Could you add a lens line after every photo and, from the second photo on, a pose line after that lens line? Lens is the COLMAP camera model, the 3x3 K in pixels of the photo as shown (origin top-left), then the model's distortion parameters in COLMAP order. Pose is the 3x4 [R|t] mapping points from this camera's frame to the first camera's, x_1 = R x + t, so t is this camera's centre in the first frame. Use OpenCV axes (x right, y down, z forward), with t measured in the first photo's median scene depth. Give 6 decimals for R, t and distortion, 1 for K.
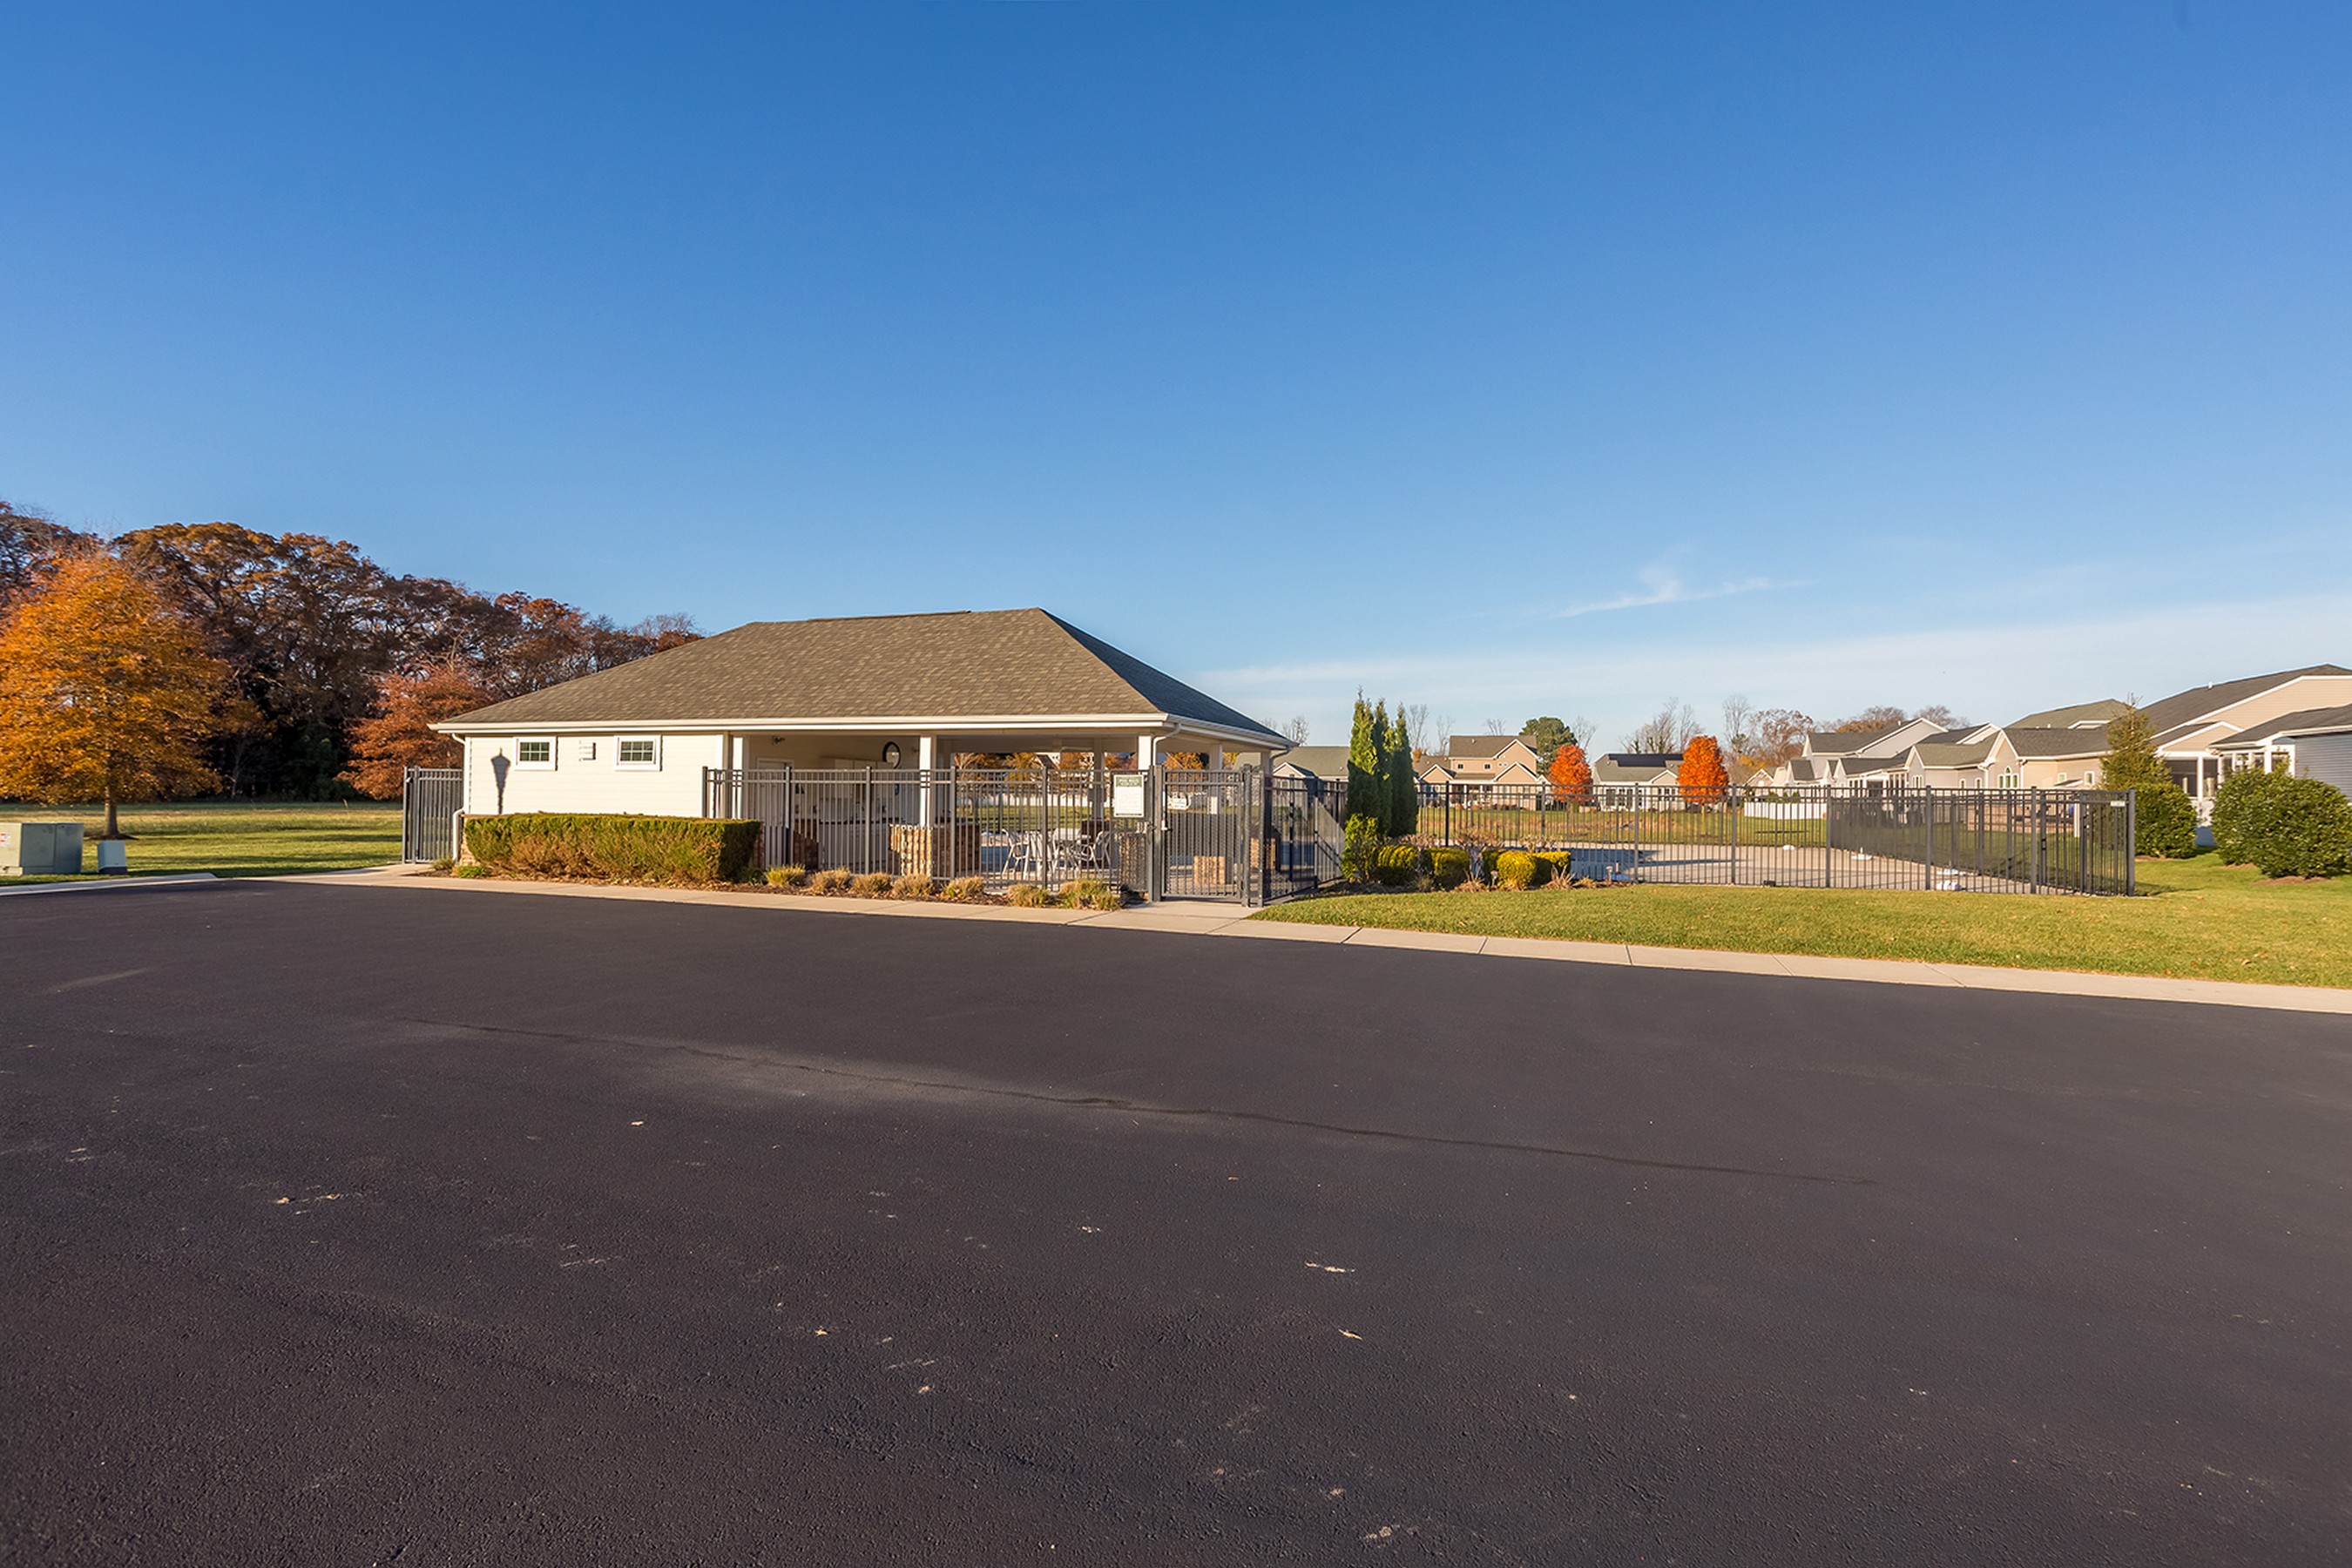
lens RADIAL K [[1151.4, 0, 1199.1], [0, 1151.4, 761.6], [0, 0, 1]] dist [-0.069044, 0.034868]
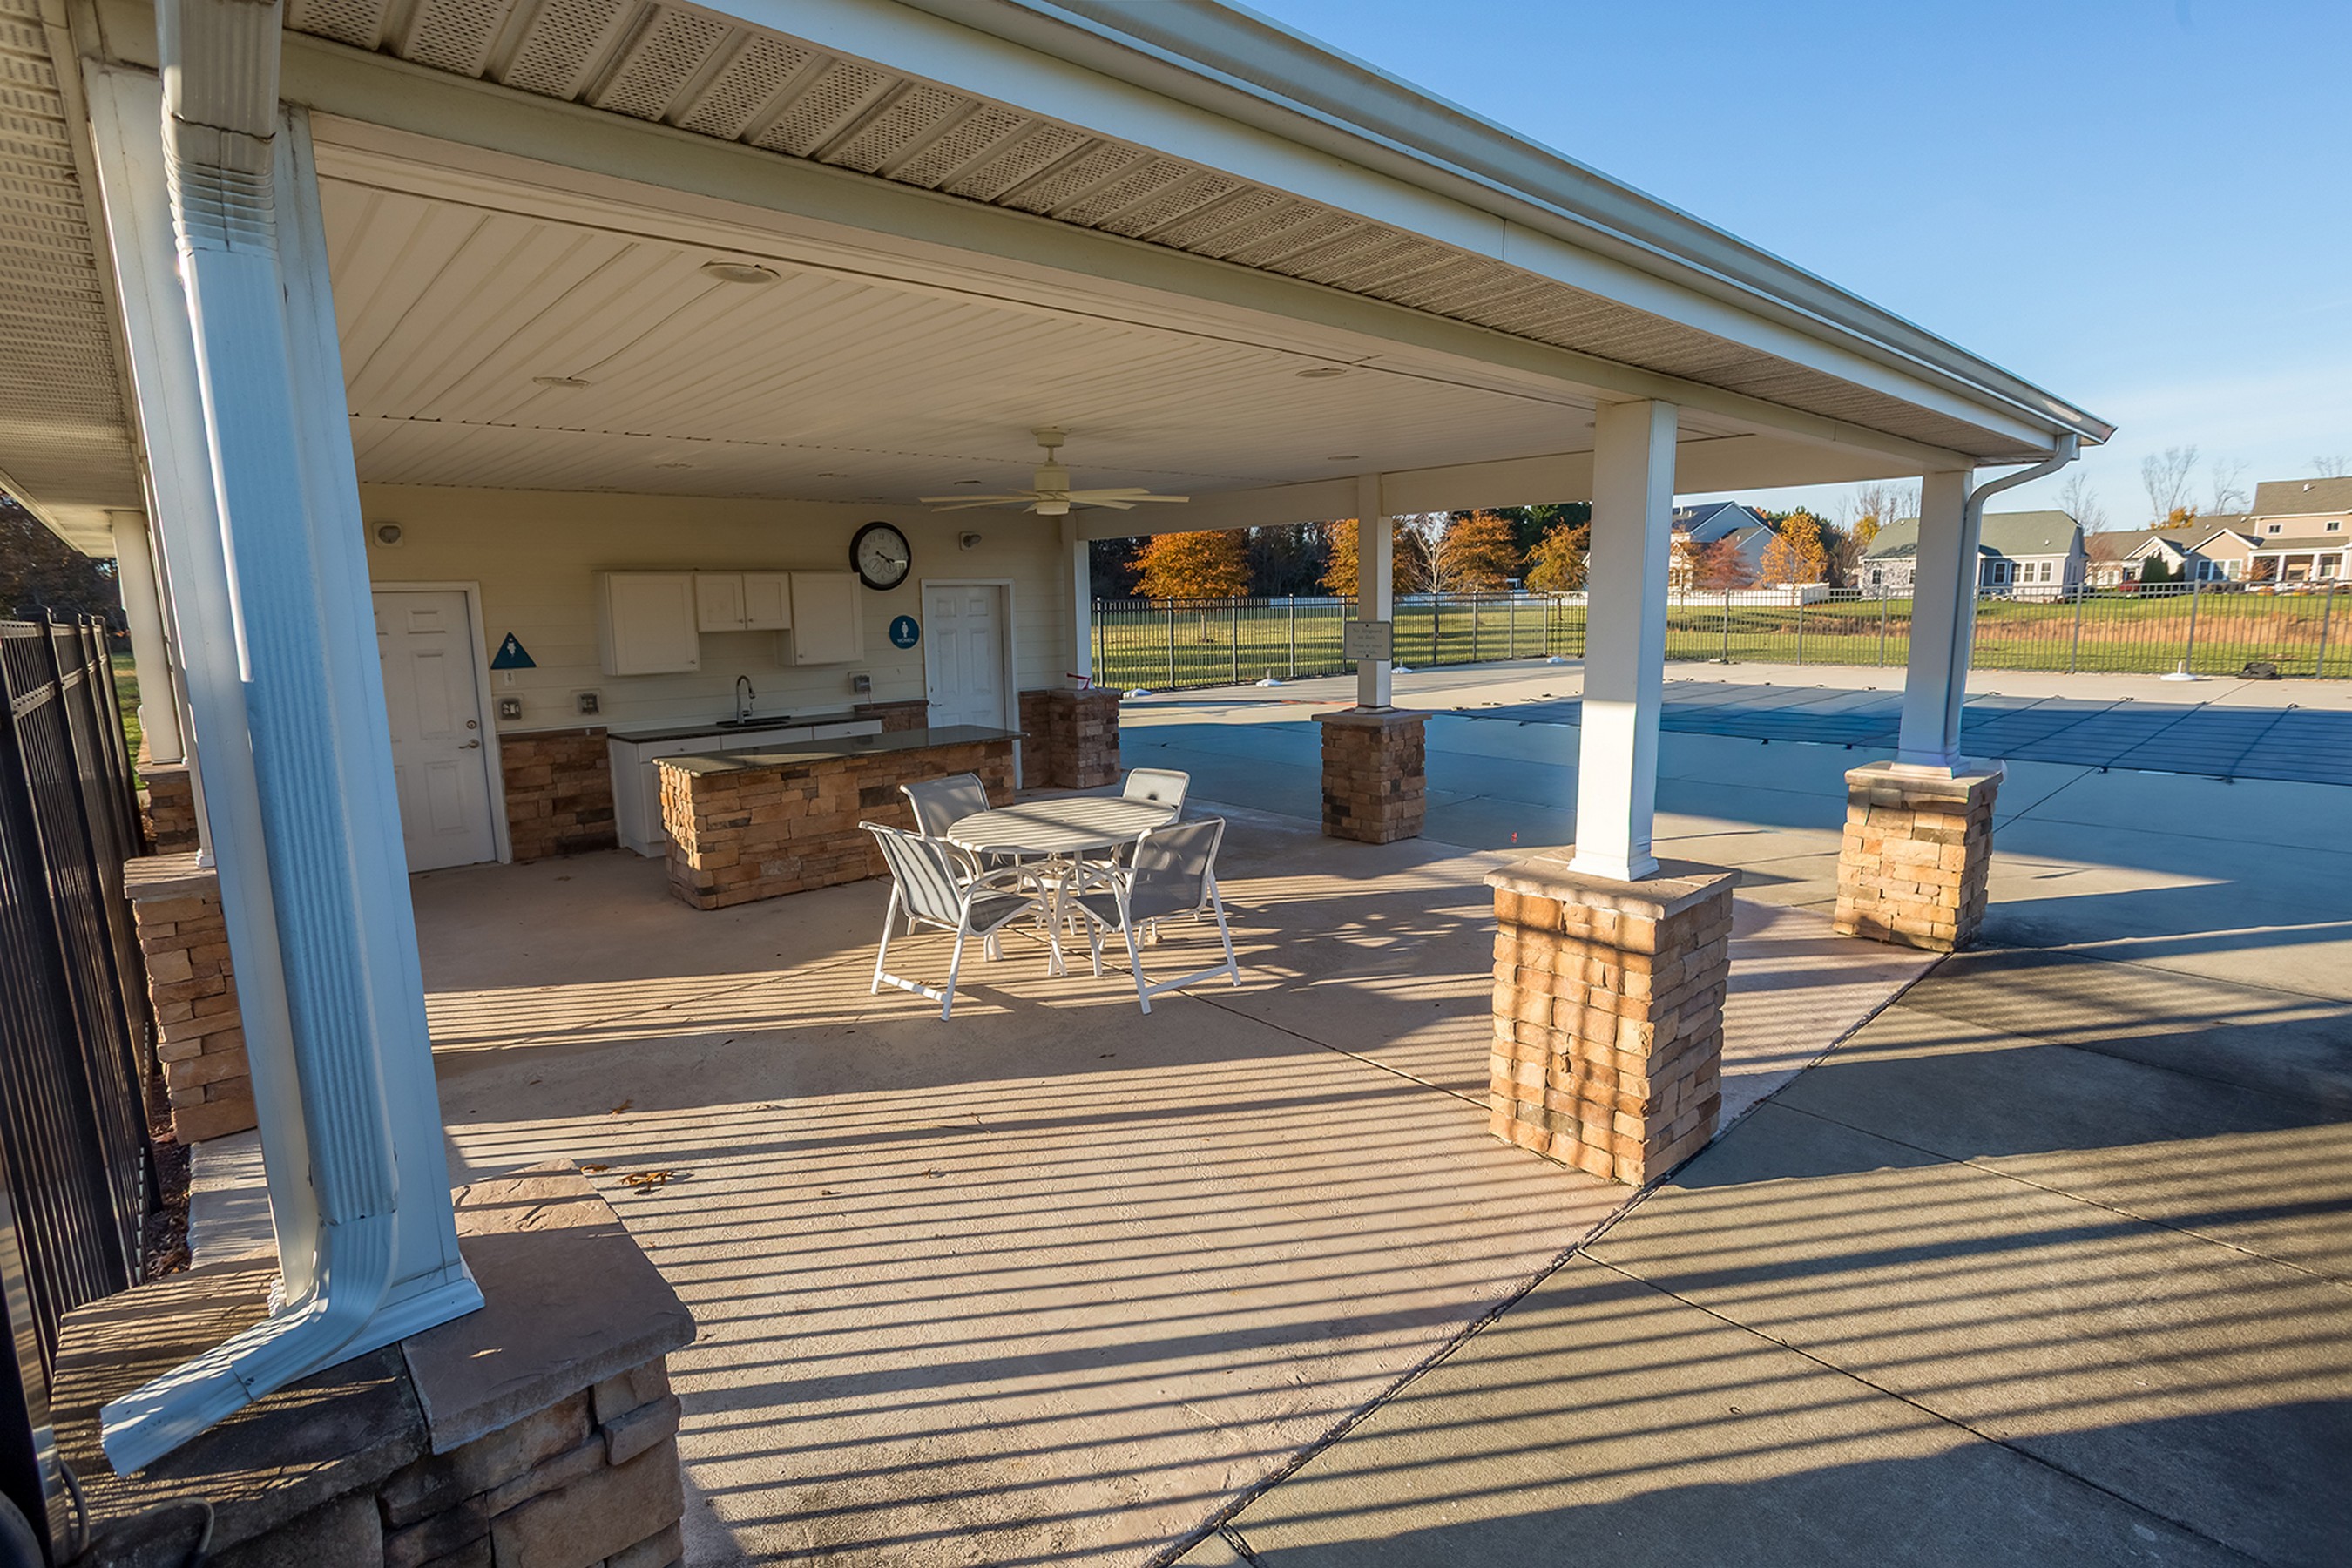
lens RADIAL K [[1151.4, 0, 1199.1], [0, 1151.4, 761.6], [0, 0, 1]] dist [-0.069044, 0.034868]
pose [[0.872570, 0.032389, -0.487414, 0.006760], [0.052307, 0.985867, 0.159154, 0.001894], [0.485680, -0.164368, 0.858544, 0.139197]]
